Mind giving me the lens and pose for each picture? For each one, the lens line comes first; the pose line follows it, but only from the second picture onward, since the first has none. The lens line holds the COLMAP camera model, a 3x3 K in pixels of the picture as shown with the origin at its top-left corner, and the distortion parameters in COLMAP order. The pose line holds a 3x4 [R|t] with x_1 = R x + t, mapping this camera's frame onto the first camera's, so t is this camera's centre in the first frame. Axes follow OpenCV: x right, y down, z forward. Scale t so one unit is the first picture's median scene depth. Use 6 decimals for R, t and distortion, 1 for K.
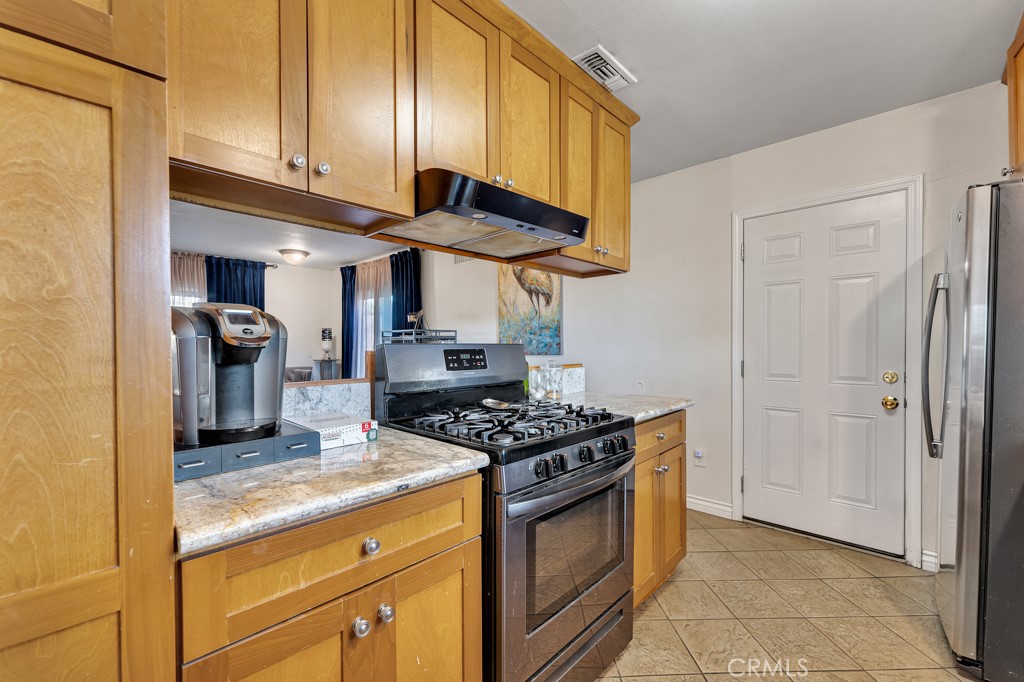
lens RADIAL K [[428.6, 0, 505.2], [0, 428.6, 351.6], [0, 0, 1]] dist [0.000290, -0.000859]
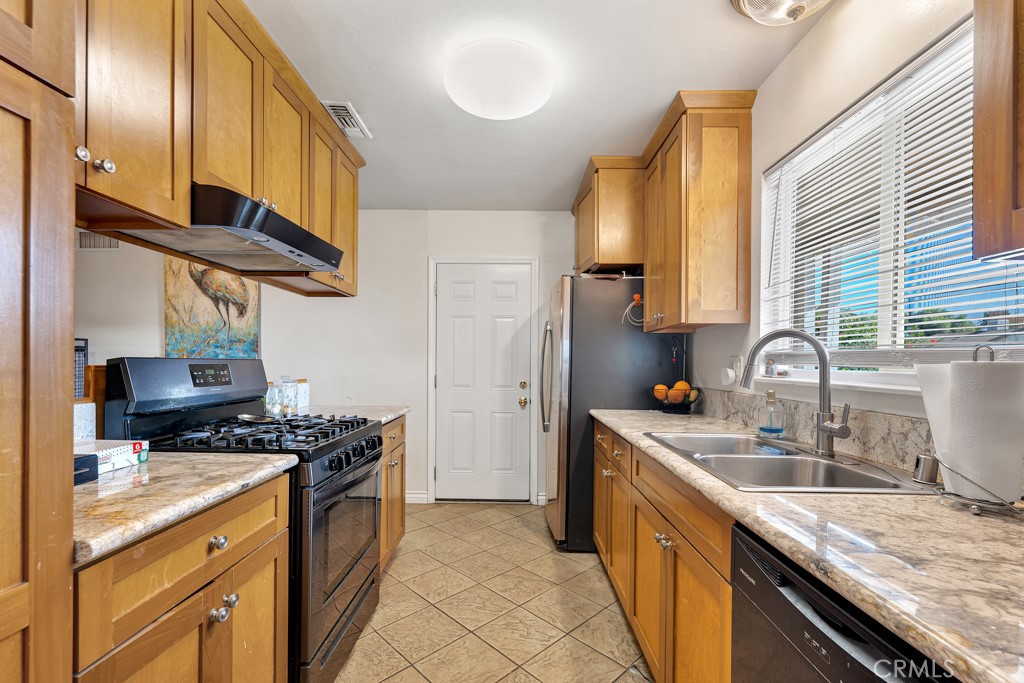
lens RADIAL K [[454.3, 0, 511.6], [0, 454.3, 365.0], [0, 0, 1]] dist [0.000465, -0.000094]
pose [[0.730367, 0.006811, 0.683021, -0.320018], [-0.001392, 0.999963, -0.008482, 0.003733], [-0.683053, 0.005244, 0.730350, -0.210535]]
